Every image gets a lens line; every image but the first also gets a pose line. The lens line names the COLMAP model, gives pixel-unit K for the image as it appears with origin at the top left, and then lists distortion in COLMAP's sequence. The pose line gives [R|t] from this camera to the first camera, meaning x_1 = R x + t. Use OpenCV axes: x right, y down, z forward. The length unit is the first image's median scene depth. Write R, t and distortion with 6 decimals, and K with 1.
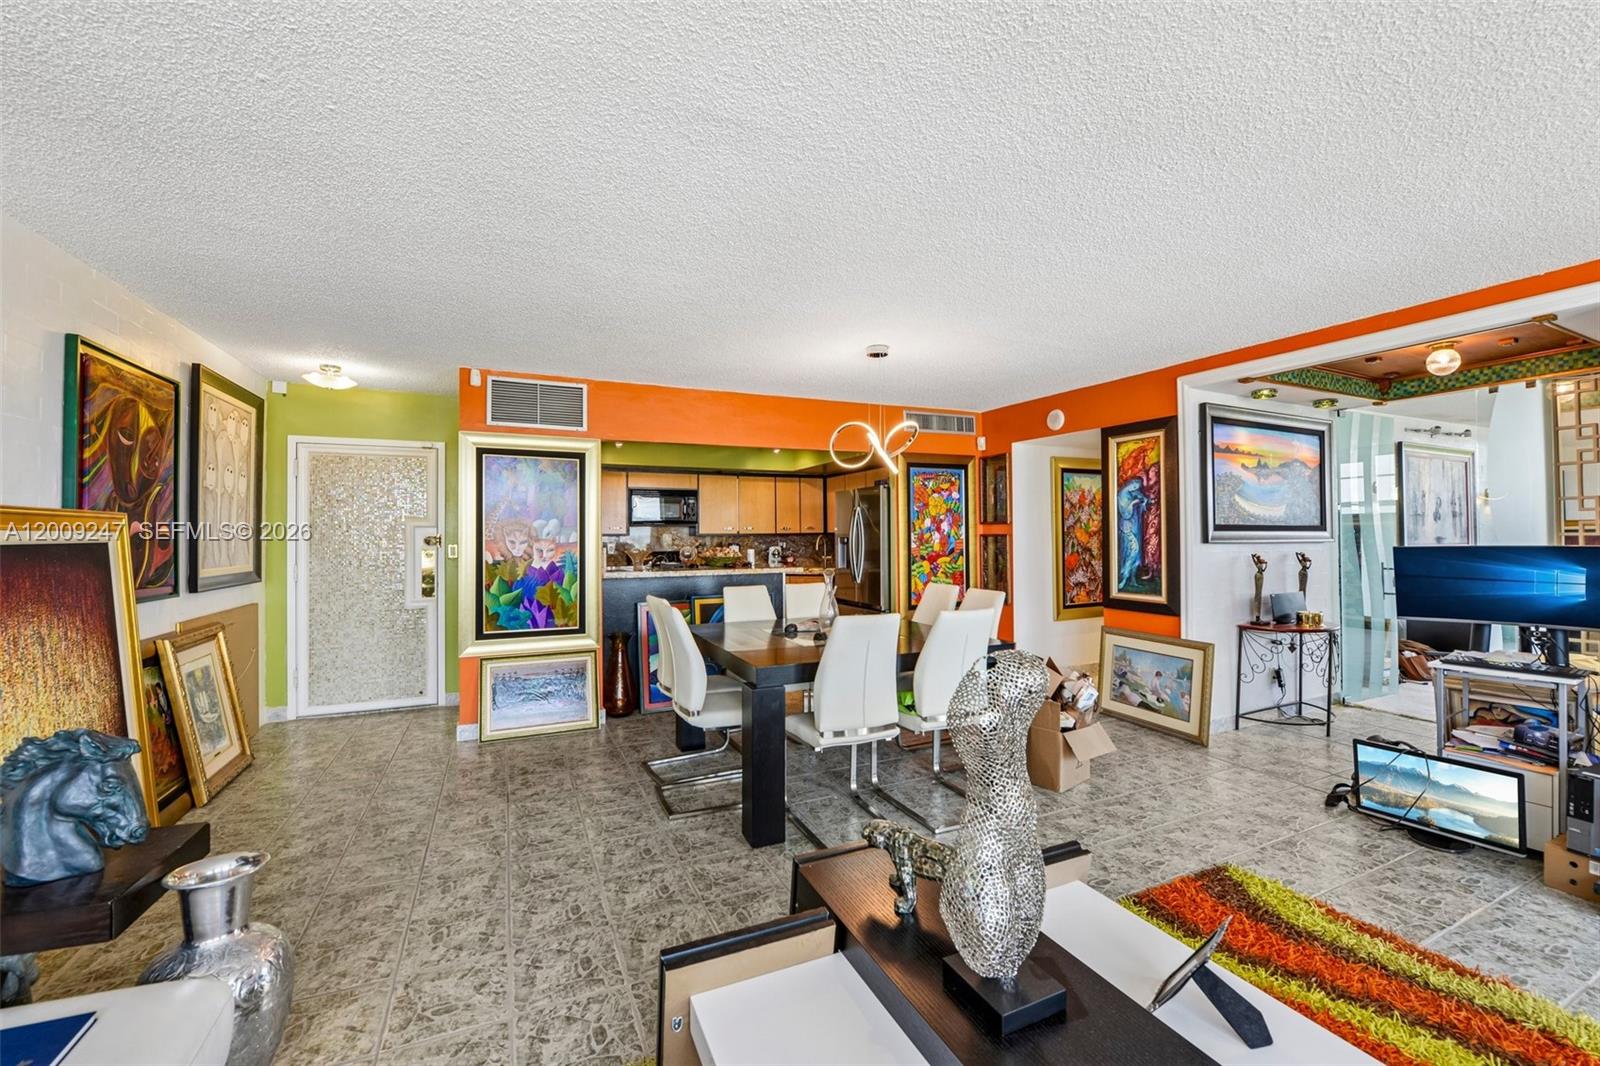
lens RADIAL K [[642.5, 0, 805.0], [0, 642.5, 524.7], [0, 0, 1]] dist [-0.013520, -0.002130]
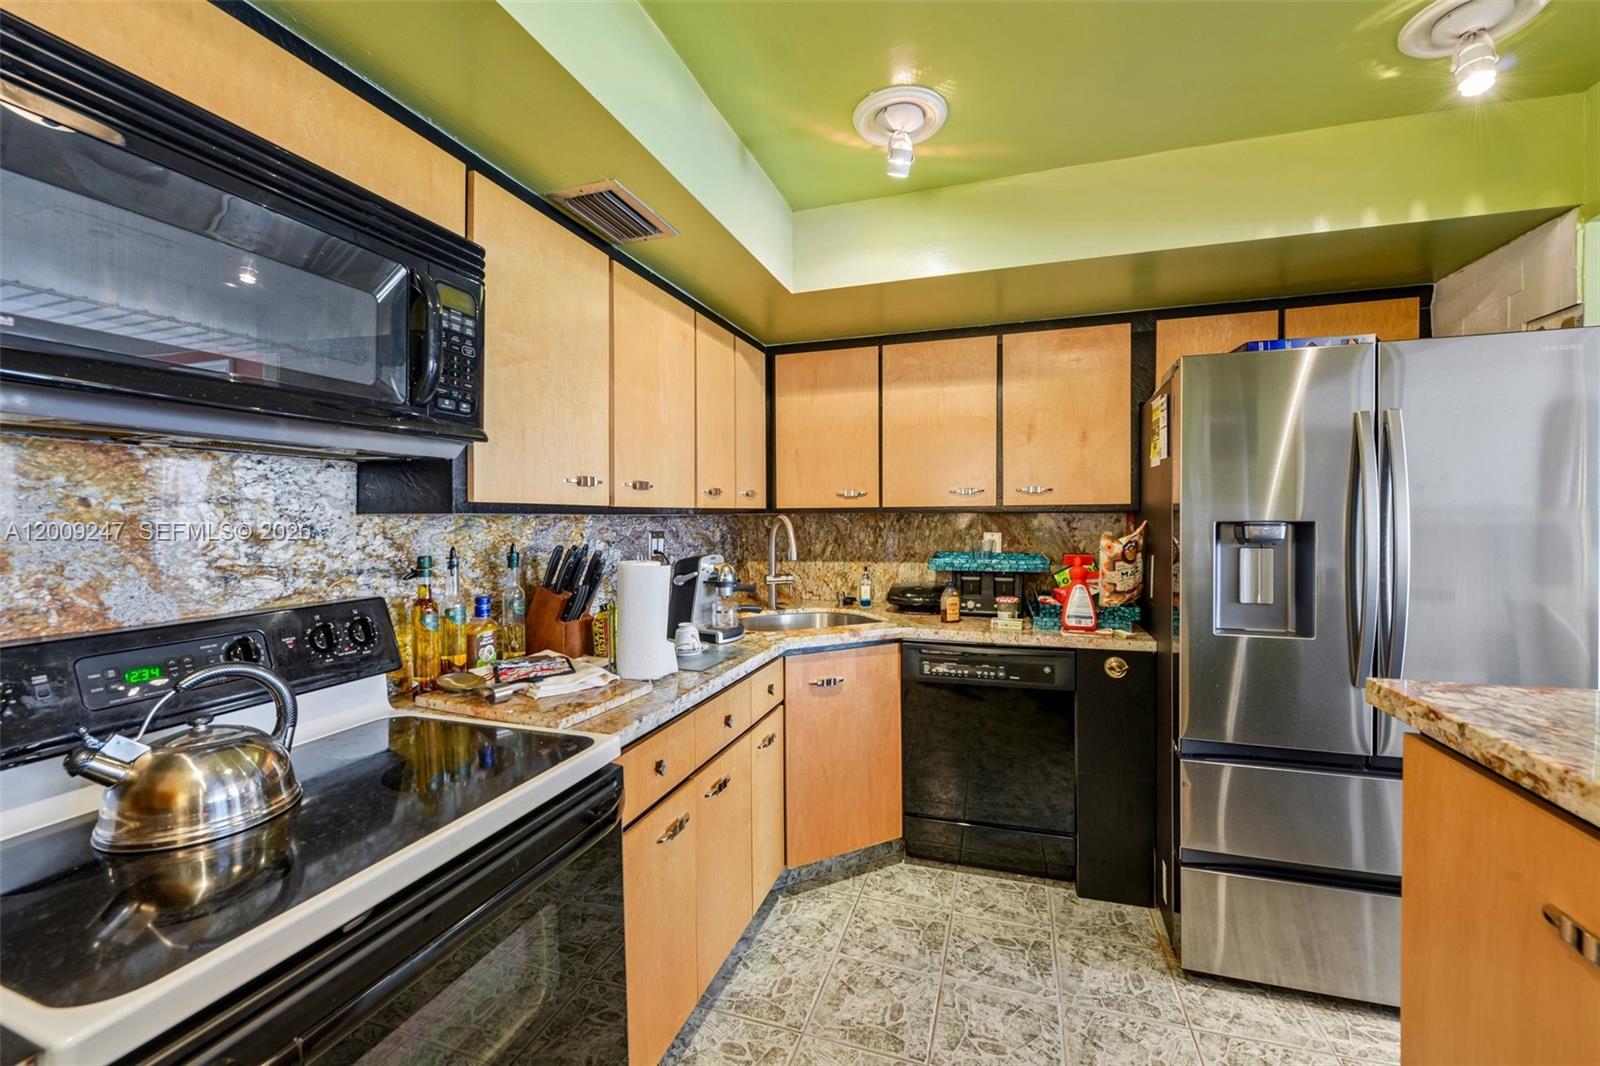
lens RADIAL K [[642.5, 0, 801.3], [0, 642.5, 510.5], [0, 0, 1]] dist [-0.013520, -0.002130]
pose [[0.683927, 0.011109, 0.729466, -0.390874], [-0.012531, 0.999915, -0.003478, 0.026995], [-0.729443, -0.006762, 0.684008, 1.380215]]
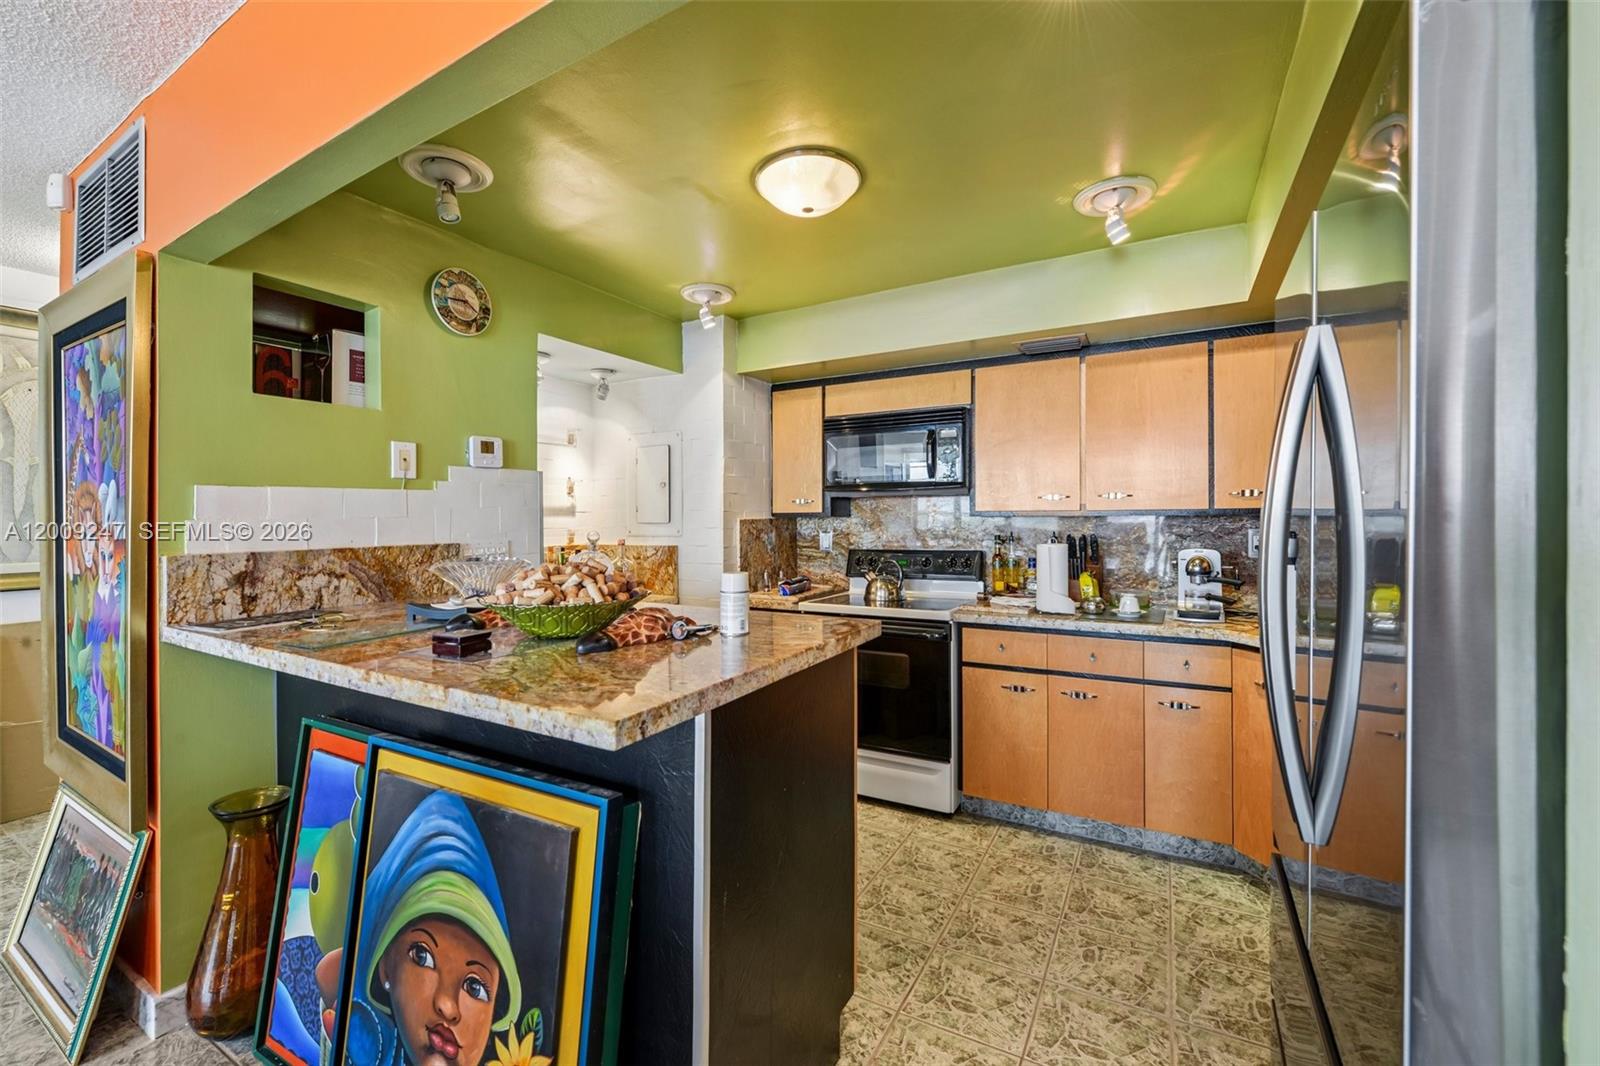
lens RADIAL K [[642.5, 0, 794.4], [0, 642.5, 532.1], [0, 0, 1]] dist [-0.013520, -0.002130]
pose [[0.562209, 0.021748, -0.826709, 0.187151], [0.017059, 0.999137, 0.037885, 0.016352], [0.826820, -0.035402, 0.561352, 1.142145]]
